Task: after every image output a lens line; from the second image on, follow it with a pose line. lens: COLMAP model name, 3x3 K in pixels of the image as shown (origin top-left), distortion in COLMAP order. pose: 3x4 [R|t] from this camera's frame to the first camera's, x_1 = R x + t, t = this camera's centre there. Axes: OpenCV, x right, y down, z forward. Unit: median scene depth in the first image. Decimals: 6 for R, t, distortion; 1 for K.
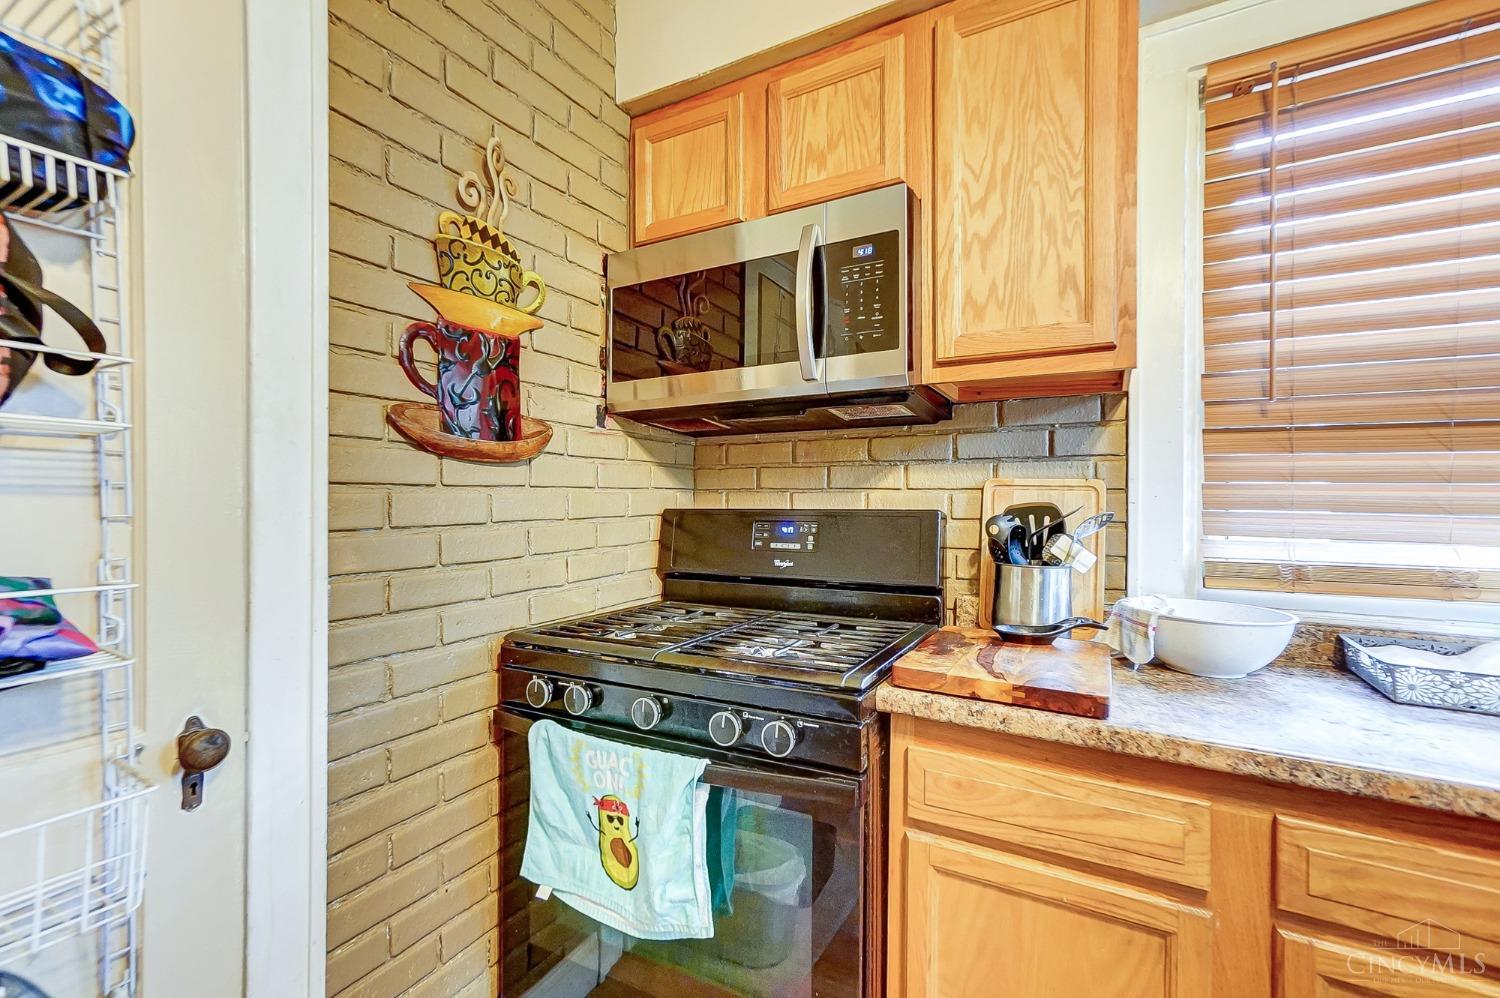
lens RADIAL K [[642.5, 0, 730.3], [0, 642.5, 498.3], [0, 0, 1]] dist [0.001127, 0.000302]
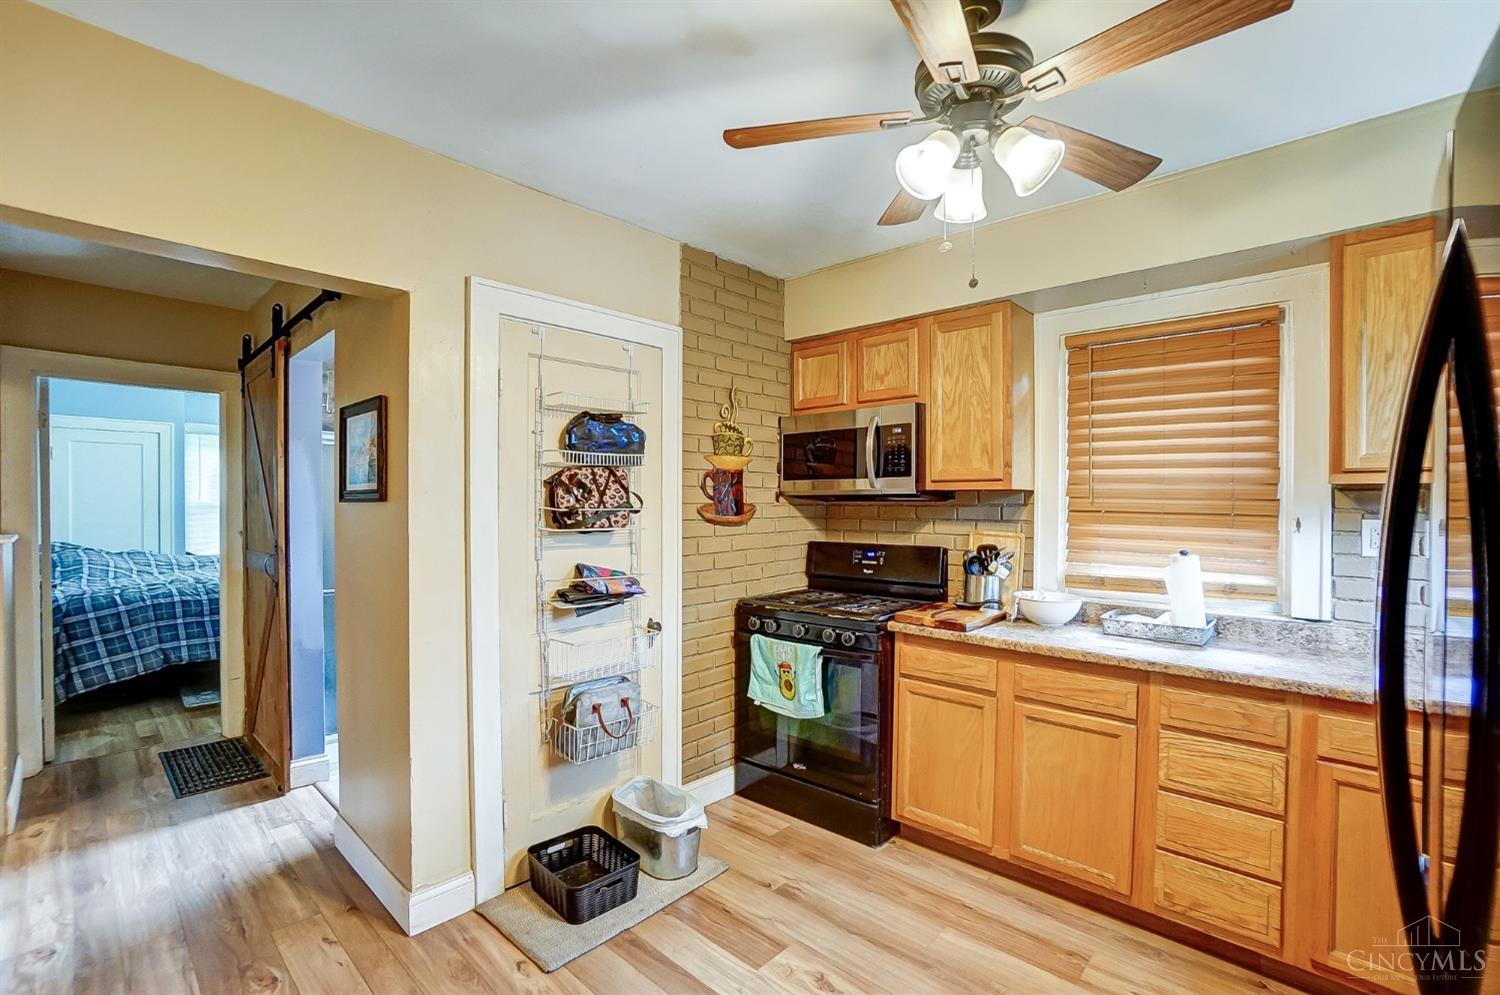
lens RADIAL K [[651.9, 0, 743.0], [0, 651.9, 501.2], [0, 0, 1]] dist [-0.039768, 0.000269]
pose [[0.974369, -0.000288, -0.224956, 0.195405], [0.001059, 0.999994, 0.003306, -0.150682], [0.224954, -0.003460, 0.974363, -1.292966]]
